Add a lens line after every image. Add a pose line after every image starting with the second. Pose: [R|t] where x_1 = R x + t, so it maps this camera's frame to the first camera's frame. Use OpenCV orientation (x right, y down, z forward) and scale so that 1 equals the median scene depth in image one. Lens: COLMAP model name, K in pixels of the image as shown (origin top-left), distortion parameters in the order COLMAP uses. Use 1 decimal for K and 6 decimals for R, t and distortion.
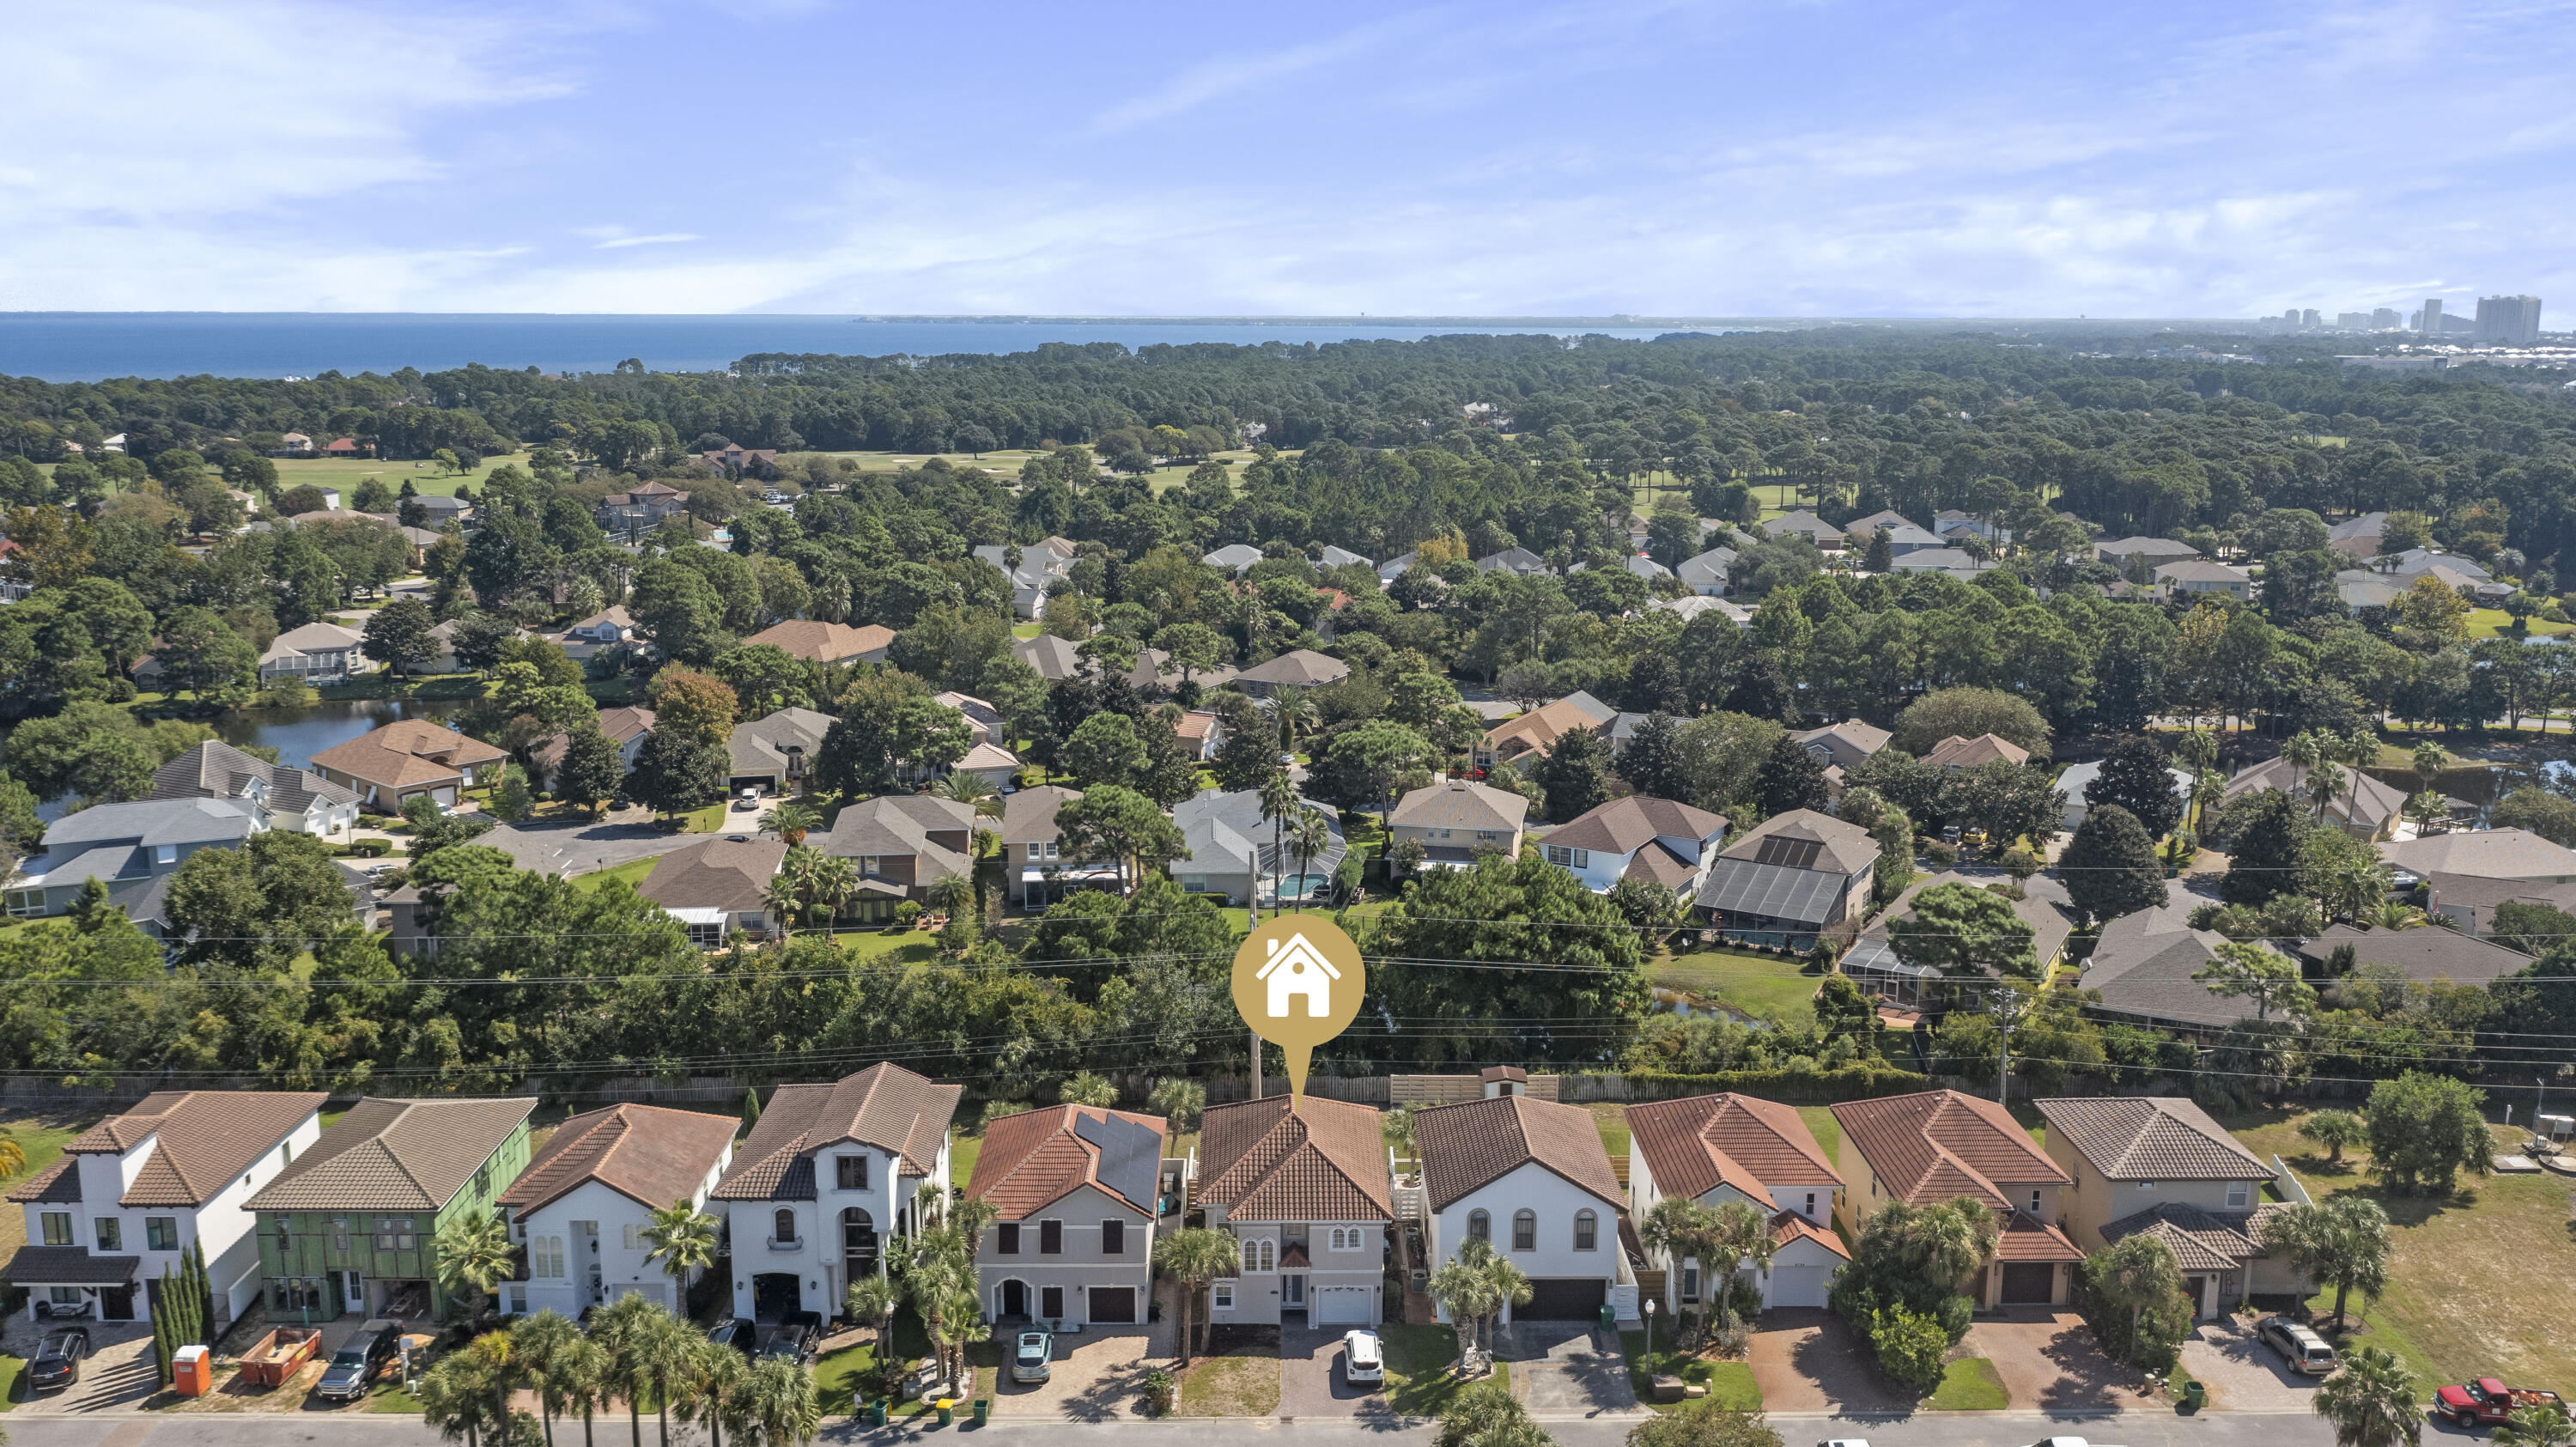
lens RADIAL K [[2055.9, 0, 1288.0], [0, 2055.9, 723.5], [0, 0, 1]] dist [-0.000906, -0.013507]
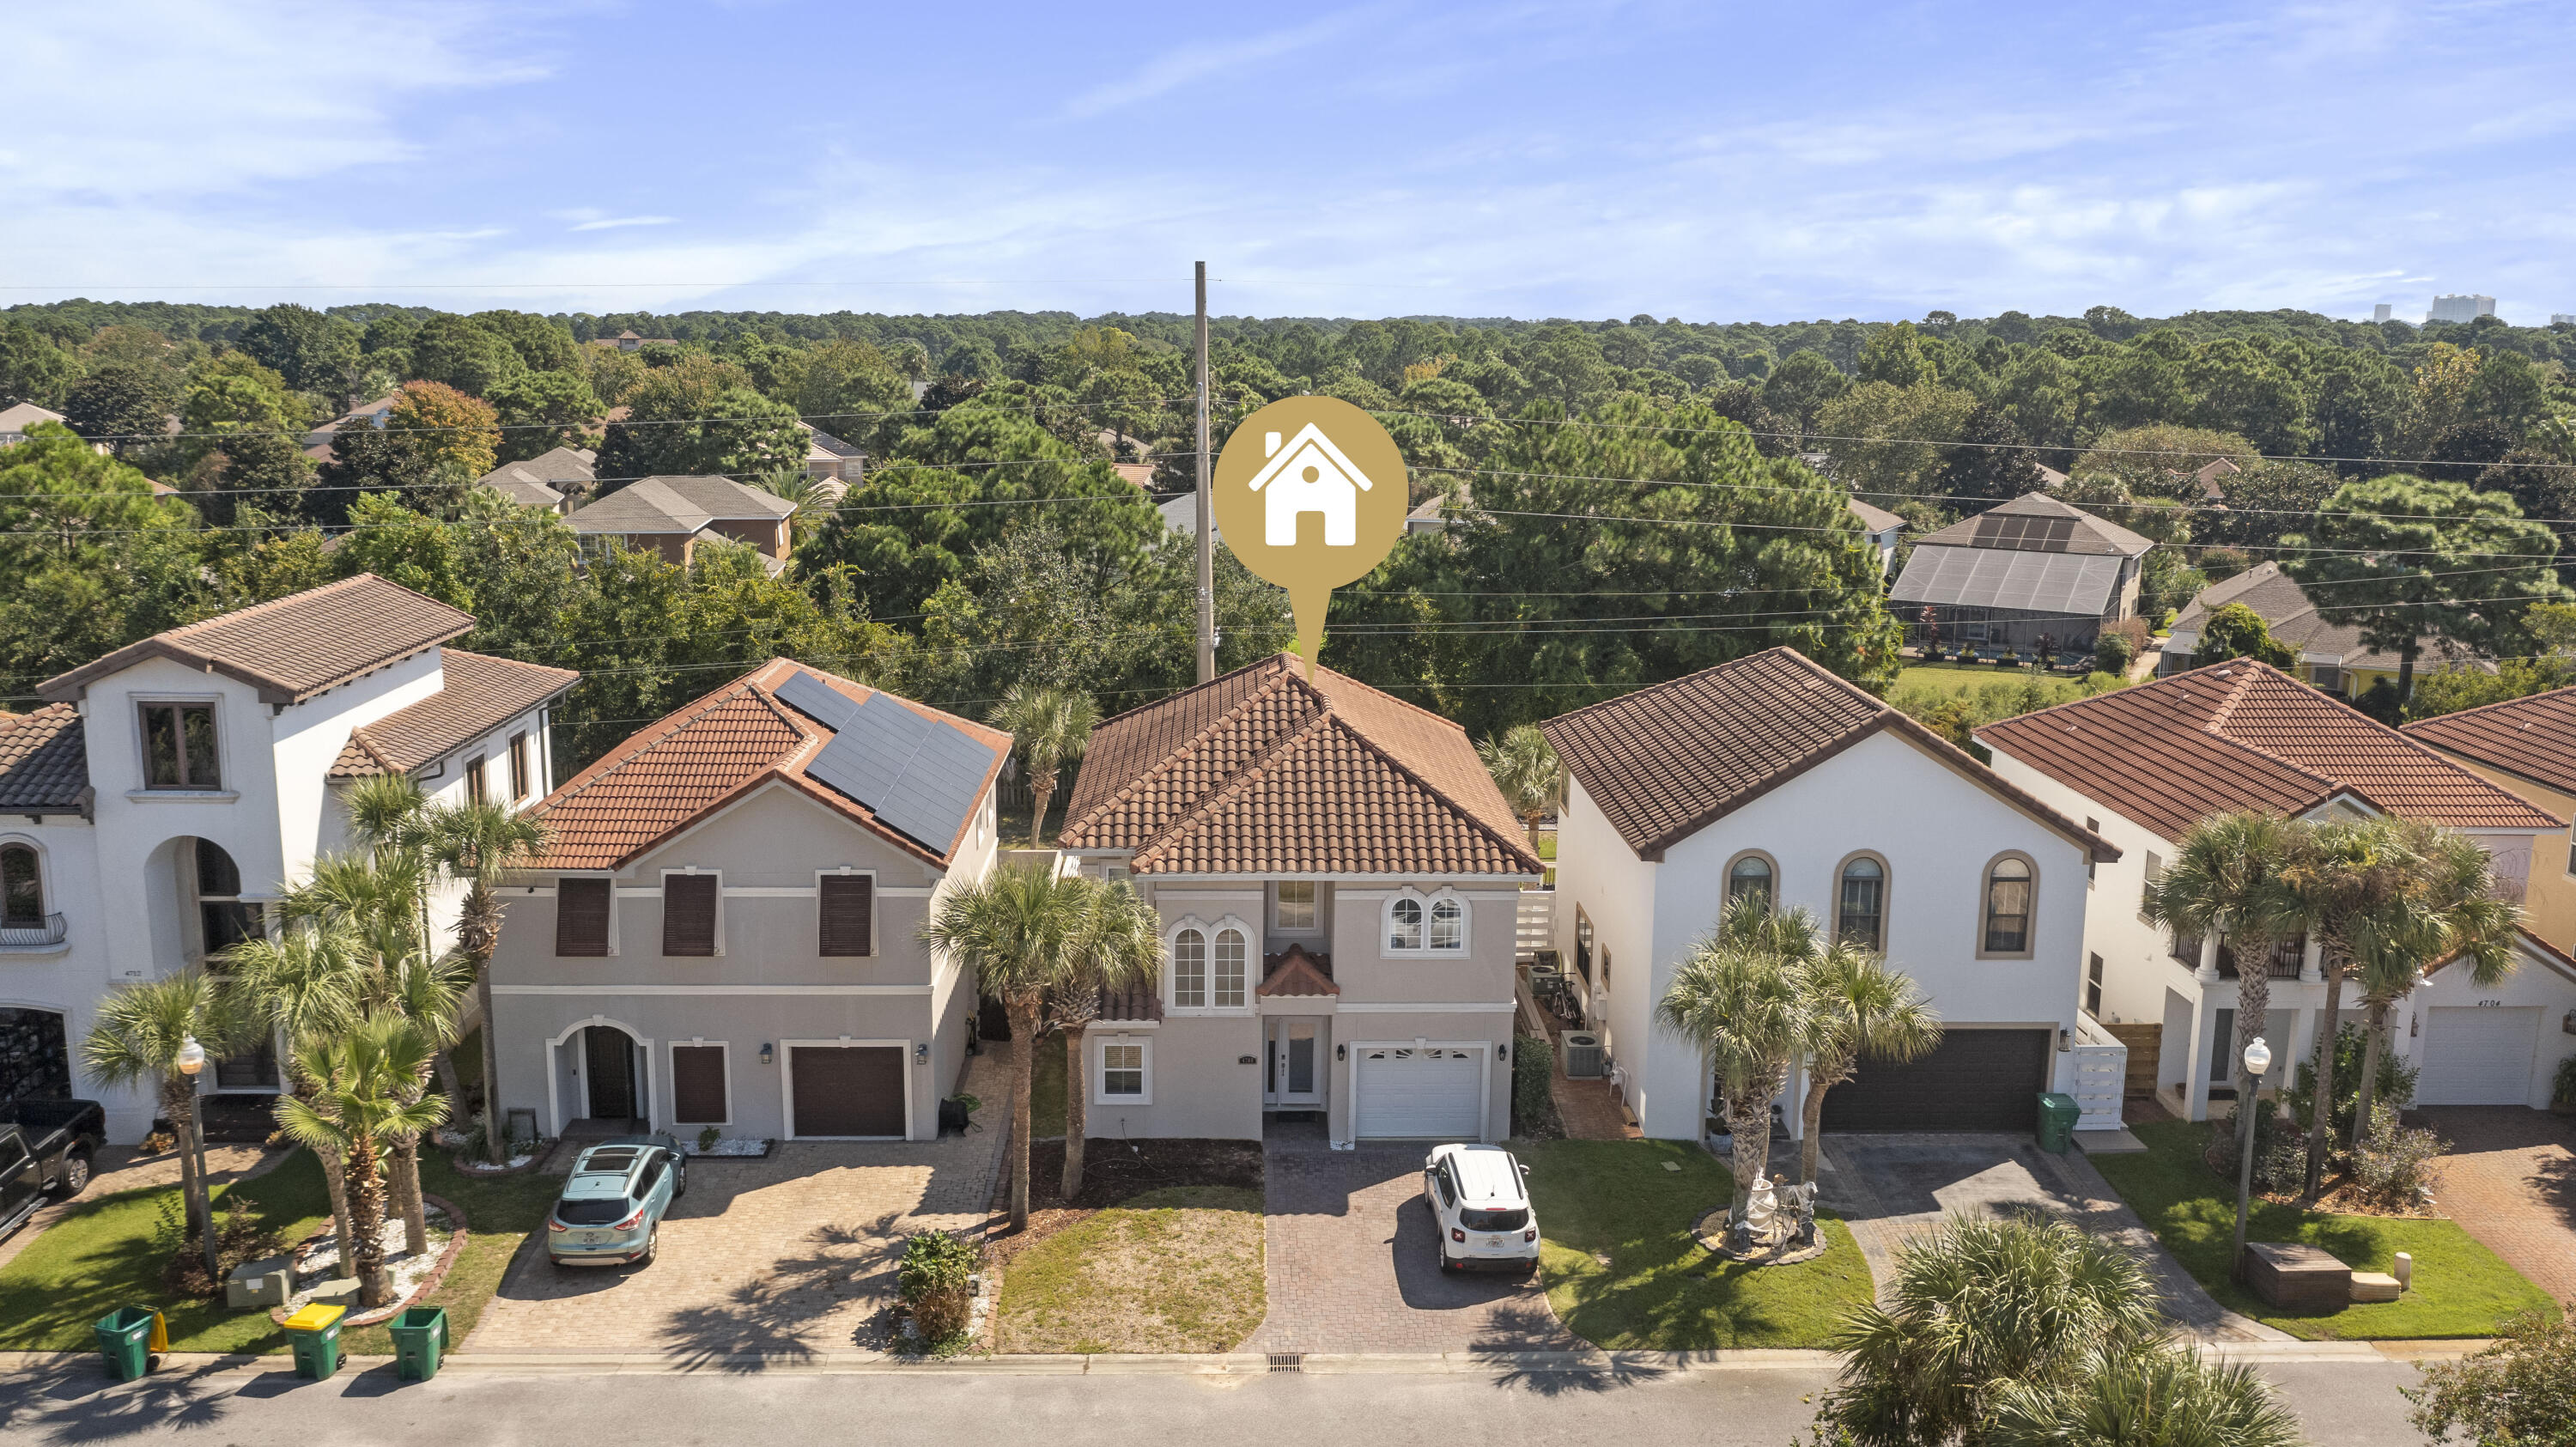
lens RADIAL K [[2019.2, 0, 1288.0], [0, 2019.2, 723.5], [0, 0, 1]] dist [-0.007798, 0.006793]
pose [[0.999857, 0.002916, 0.016668, -0.005639], [-0.002924, 0.999996, 0.000471, 0.212191], [-0.016667, -0.000520, 0.999861, 0.605834]]
